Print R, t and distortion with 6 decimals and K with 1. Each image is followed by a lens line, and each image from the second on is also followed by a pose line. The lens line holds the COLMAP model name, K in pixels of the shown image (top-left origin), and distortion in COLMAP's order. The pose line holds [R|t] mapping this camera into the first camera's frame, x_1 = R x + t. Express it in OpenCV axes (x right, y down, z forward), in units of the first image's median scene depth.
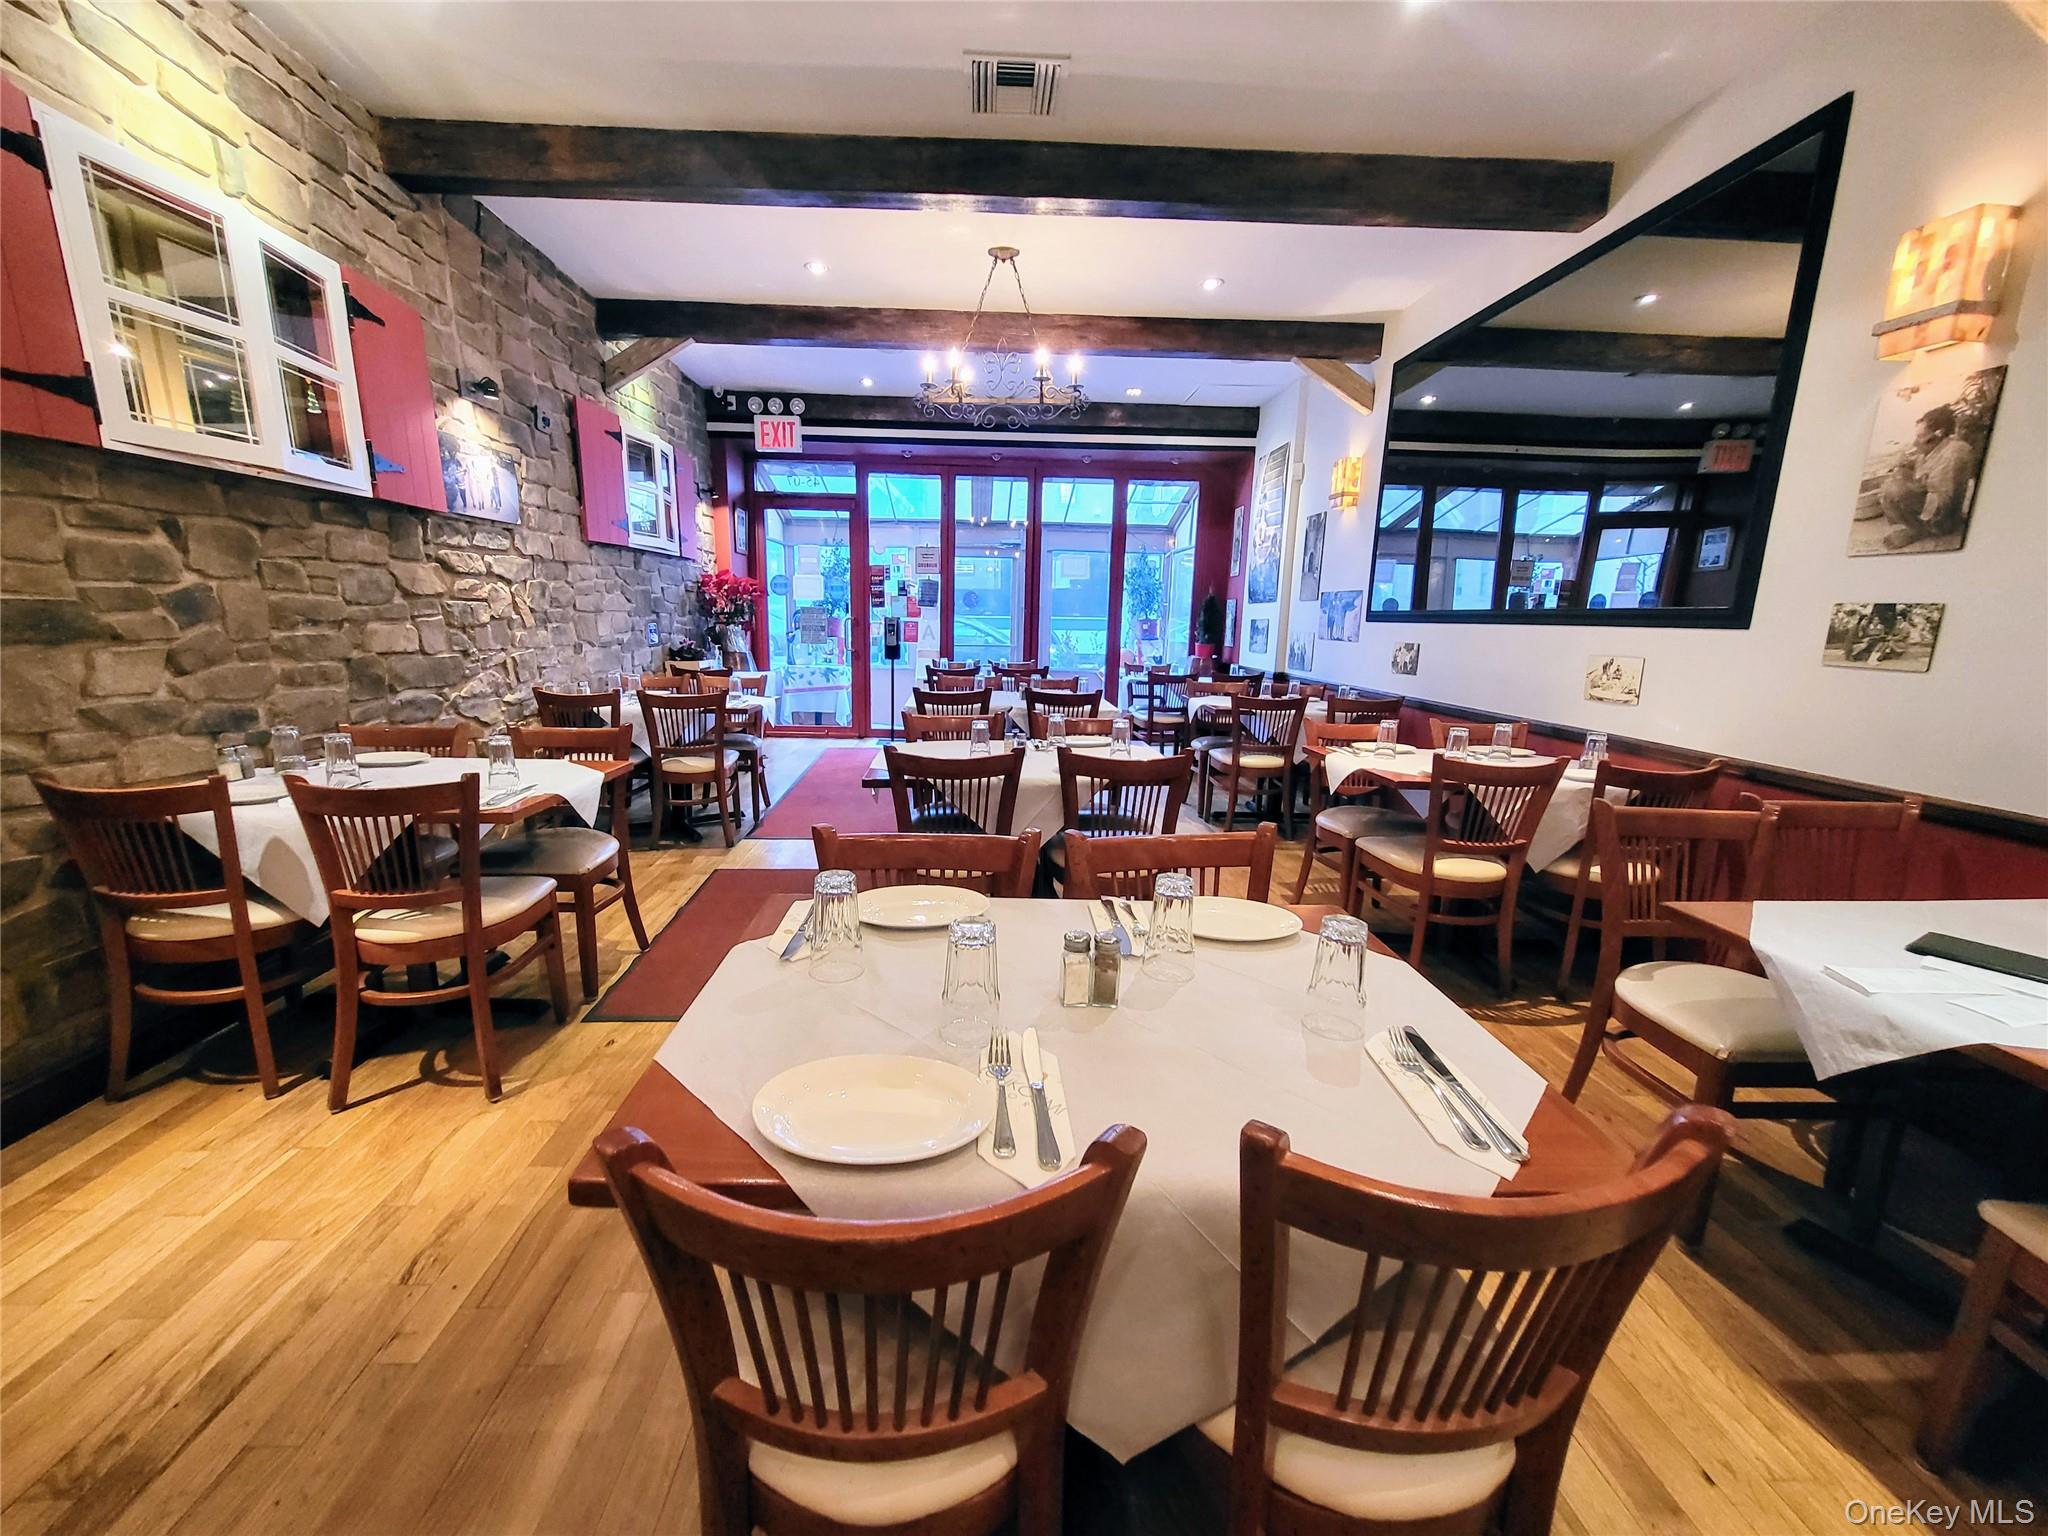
lens RADIAL K [[801.6, 0, 1003.8], [0, 801.6, 778.0], [0, 0, 1]] dist [0.001038, -0.003536]
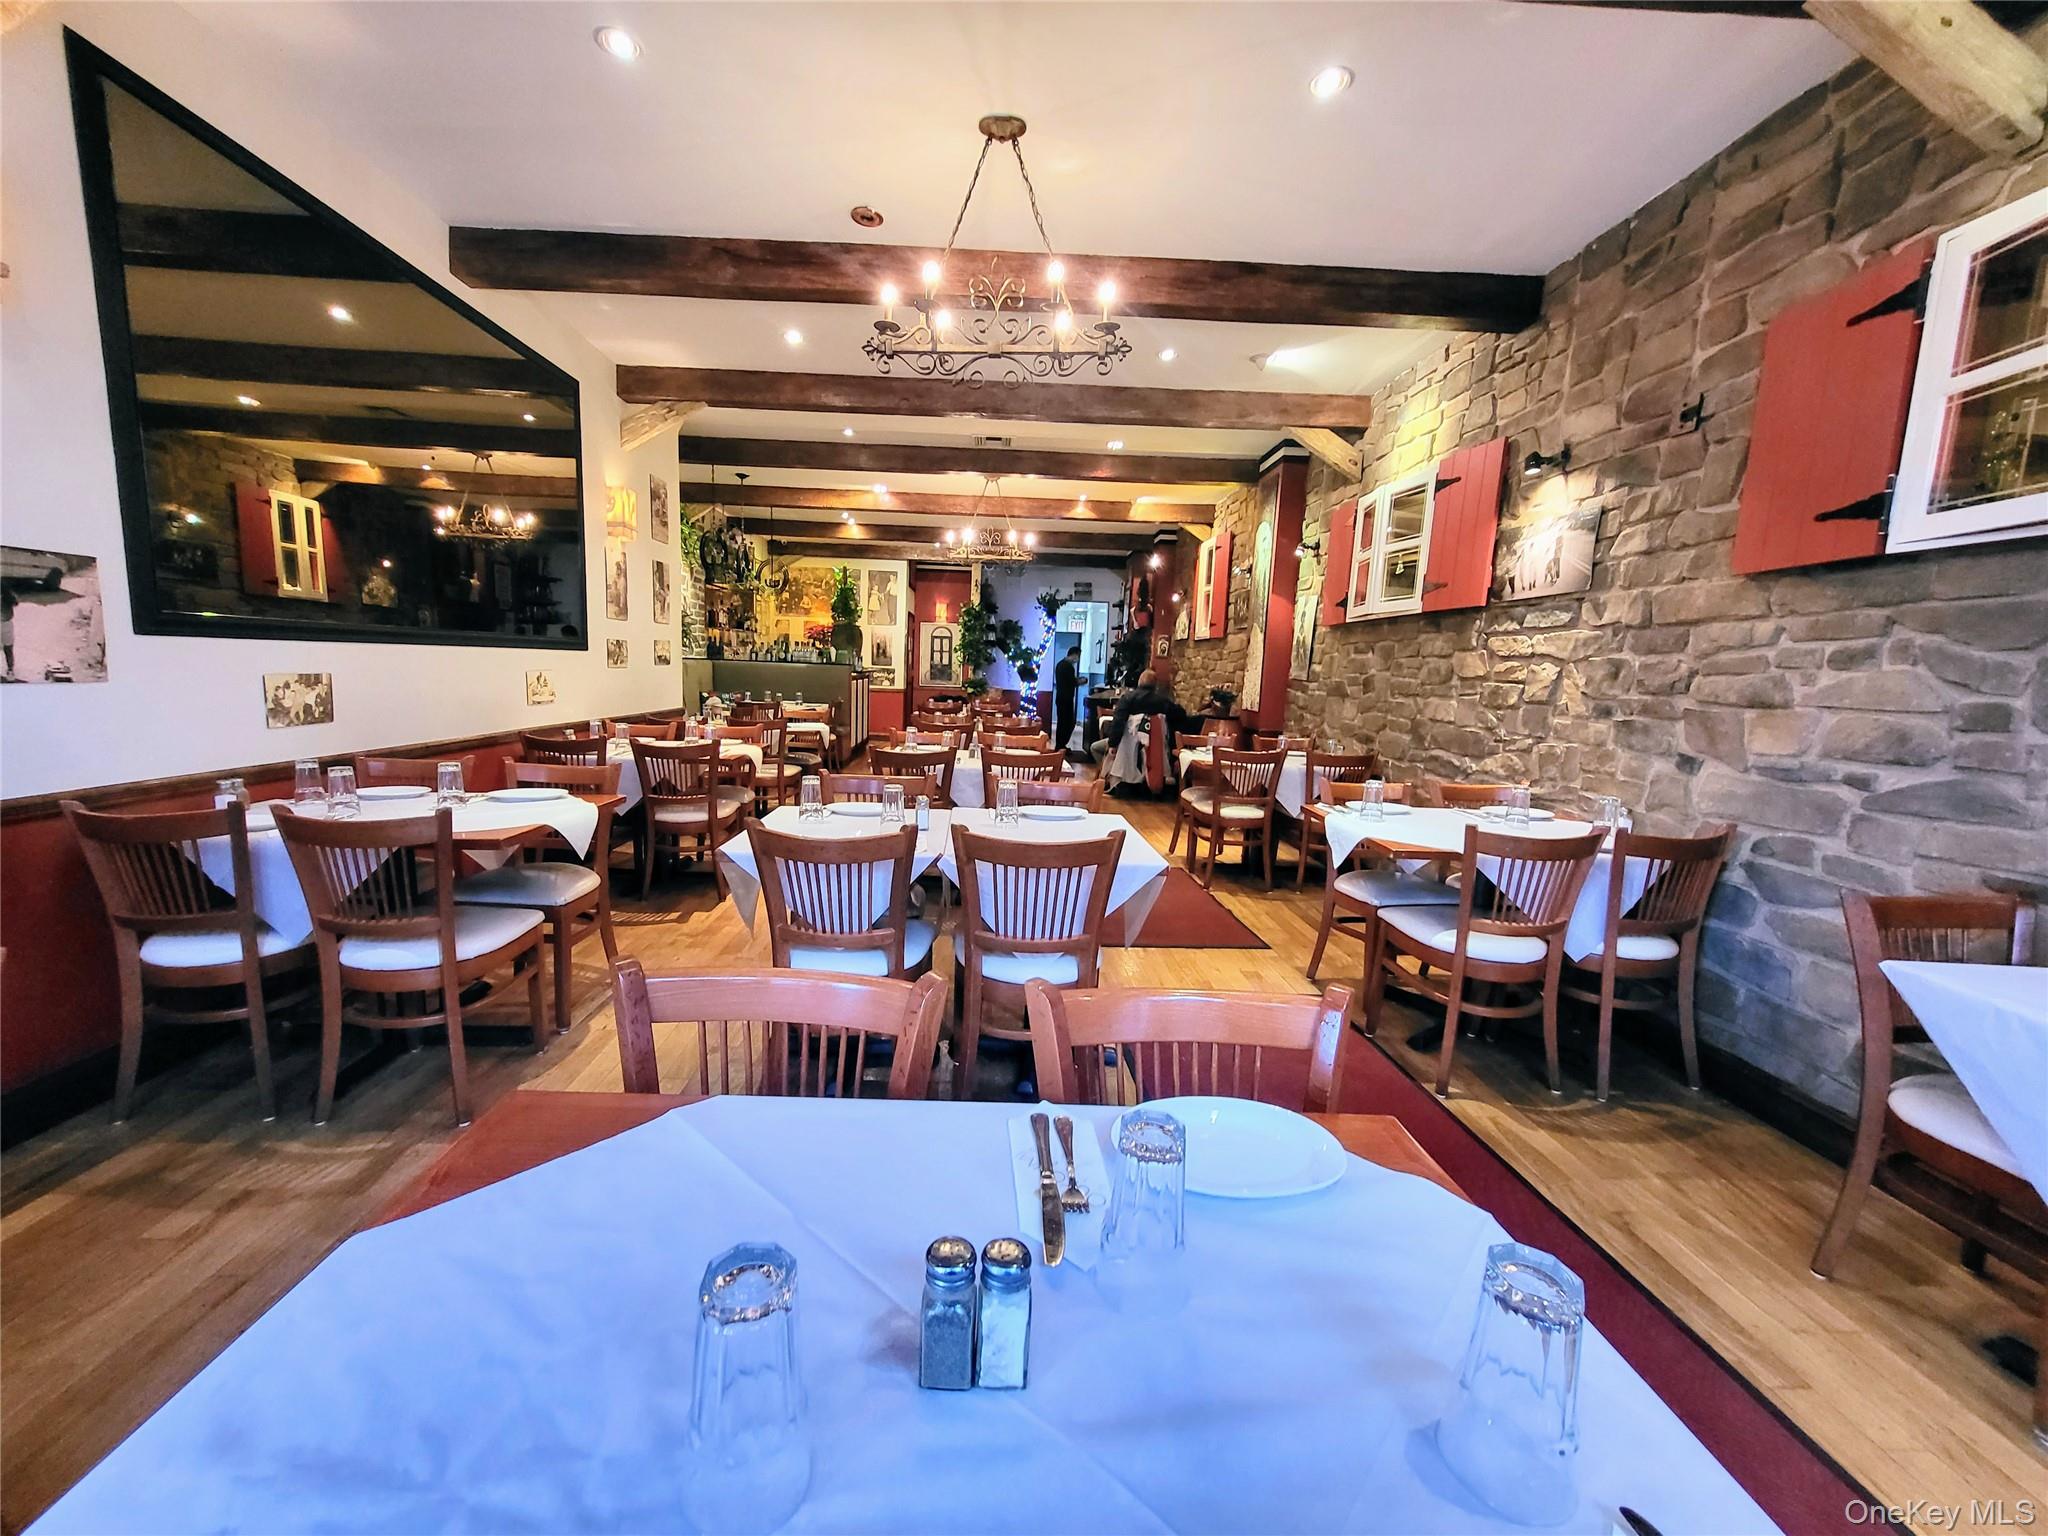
lens RADIAL K [[801.6, 0, 1003.8], [0, 801.6, 778.0], [0, 0, 1]] dist [0.001038, -0.003536]
pose [[-0.998280, -0.058343, 0.005749, -0.040557], [-0.053086, 0.941203, 0.333644, -0.429162], [-0.024877, 0.332765, -0.942682, 2.094344]]
